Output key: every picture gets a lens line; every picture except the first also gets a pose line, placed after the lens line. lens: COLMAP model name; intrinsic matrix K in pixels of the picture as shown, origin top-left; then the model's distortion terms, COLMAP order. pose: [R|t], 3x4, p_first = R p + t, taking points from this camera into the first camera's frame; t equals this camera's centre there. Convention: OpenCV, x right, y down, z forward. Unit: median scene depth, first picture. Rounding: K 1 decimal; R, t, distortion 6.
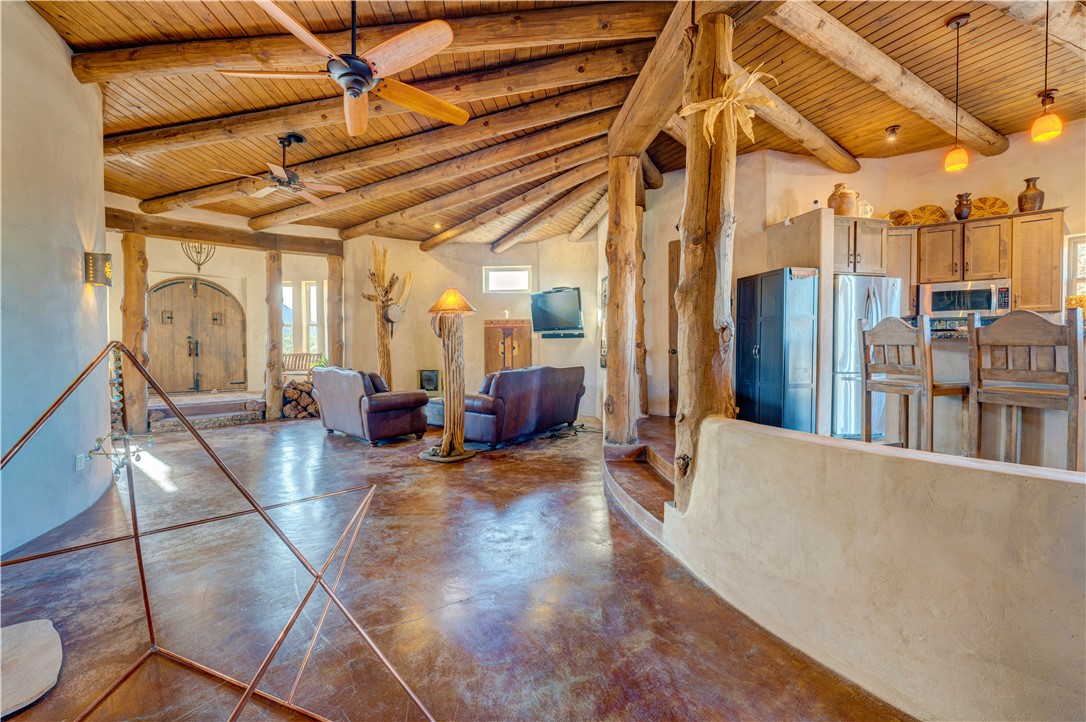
lens RADIAL K [[425.6, 0, 543.2], [0, 425.6, 352.5], [0, 0, 1]] dist [-0.001893, 0.000188]
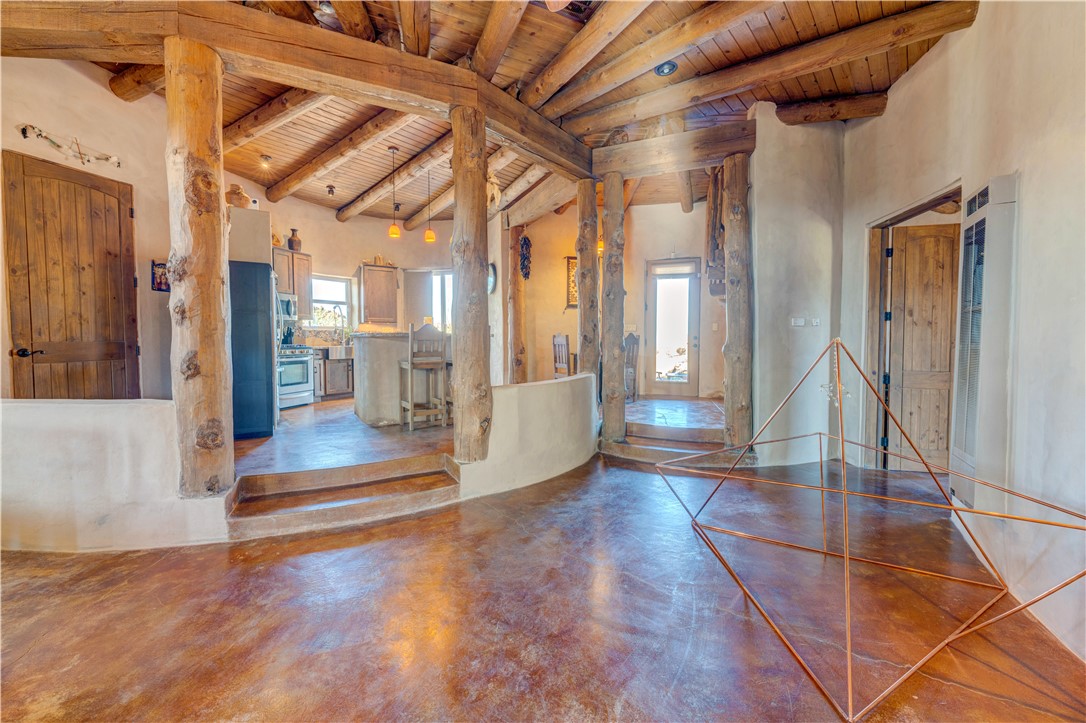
lens RADIAL K [[427.5, 0, 545.3], [0, 427.5, 353.1], [0, 0, 1]] dist [-0.002429, 0.000551]
pose [[-0.353850, -0.026502, 0.934927, -0.338736], [0.022033, 0.999085, 0.036660, -0.005014], [-0.935043, 0.033571, -0.352942, 0.412955]]
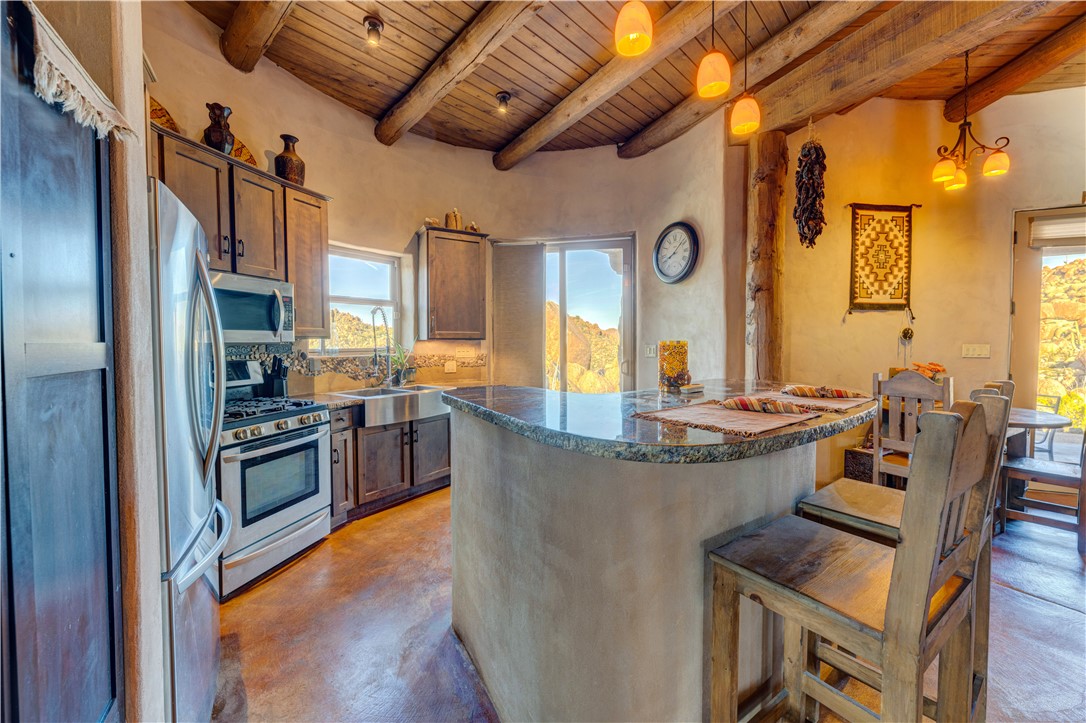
lens RADIAL K [[427.5, 0, 544.1], [0, 427.5, 352.6], [0, 0, 1]] dist [-0.002429, 0.000551]
pose [[-0.325754, -0.020350, 0.945236, 0.214834], [0.023439, 0.999287, 0.029592, -0.046218], [-0.945164, 0.031795, -0.325045, 0.488940]]
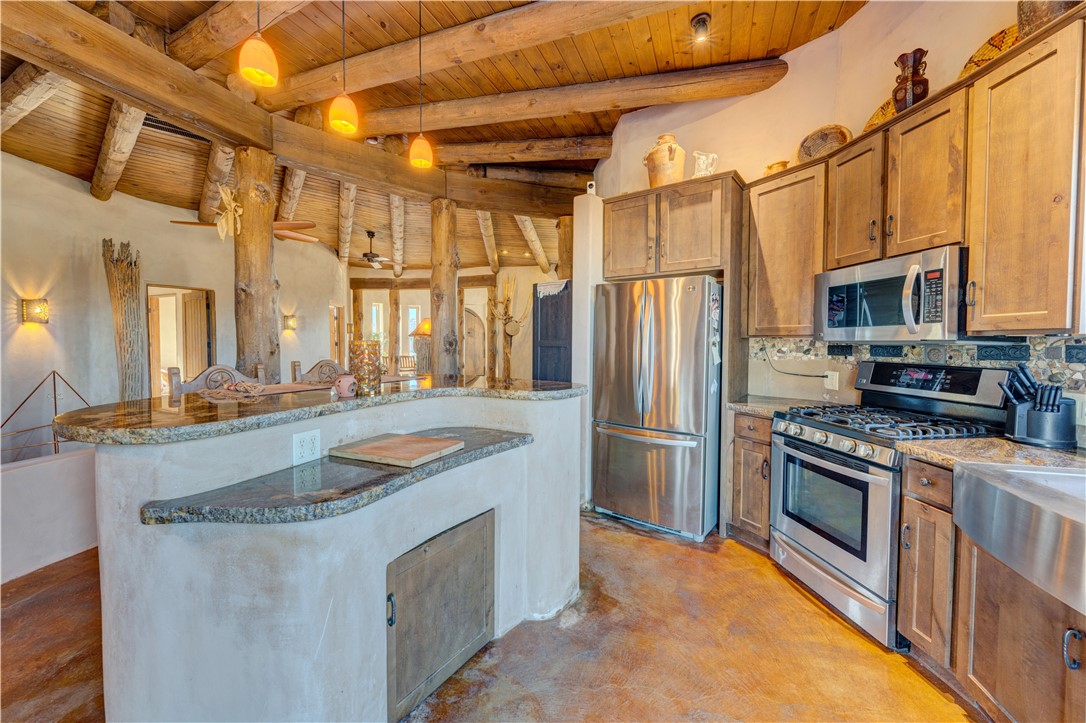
lens RADIAL K [[427.5, 0, 539.2], [0, 427.5, 353.9], [0, 0, 1]] dist [-0.002429, 0.000551]
pose [[0.635821, 0.025750, -0.771407, 0.666102], [-0.016656, 0.999668, 0.019641, -0.043104], [0.771657, 0.000360, 0.636039, 0.262261]]
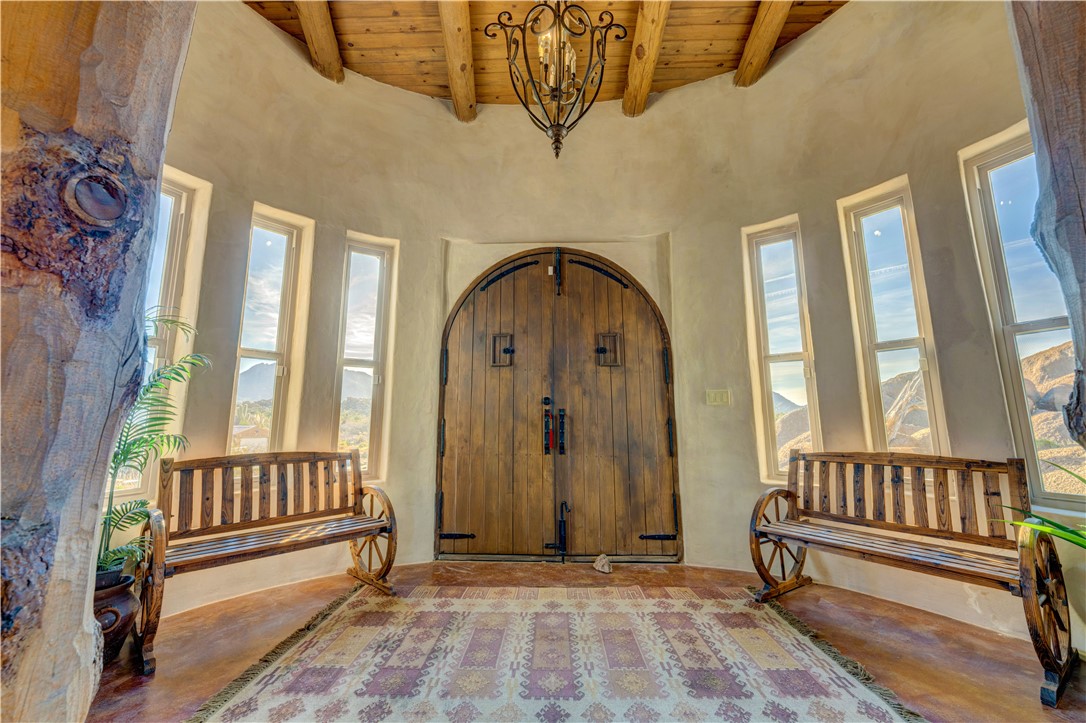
lens RADIAL K [[427.5, 0, 540.9], [0, 427.5, 350.3], [0, 0, 1]] dist [-0.002429, 0.000551]
pose [[0.711726, -0.110928, -0.693643, -0.649266], [-0.011284, 0.985520, -0.169184, -0.017771], [0.702367, 0.128240, 0.700168, 0.828495]]
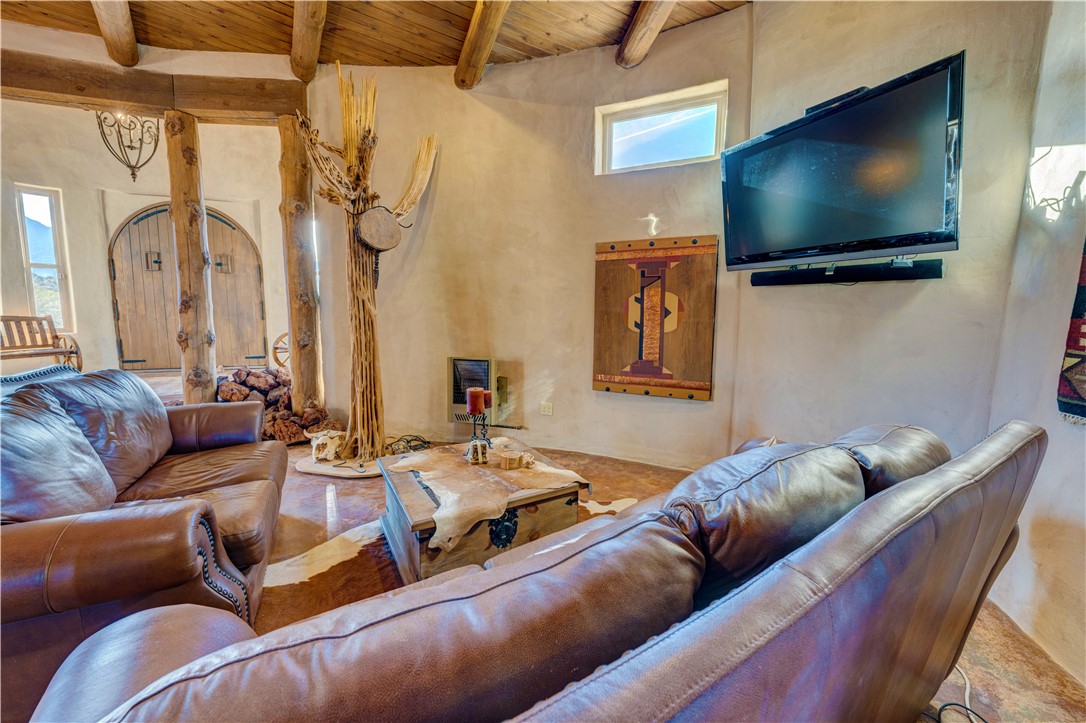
lens RADIAL K [[427.5, 0, 542.1], [0, 427.5, 352.0], [0, 0, 1]] dist [-0.002429, 0.000551]
pose [[0.923850, 0.049514, -0.379539, -0.026948], [-0.015146, 0.995550, 0.093011, -0.010683], [0.382455, -0.080180, 0.920489, 0.651930]]
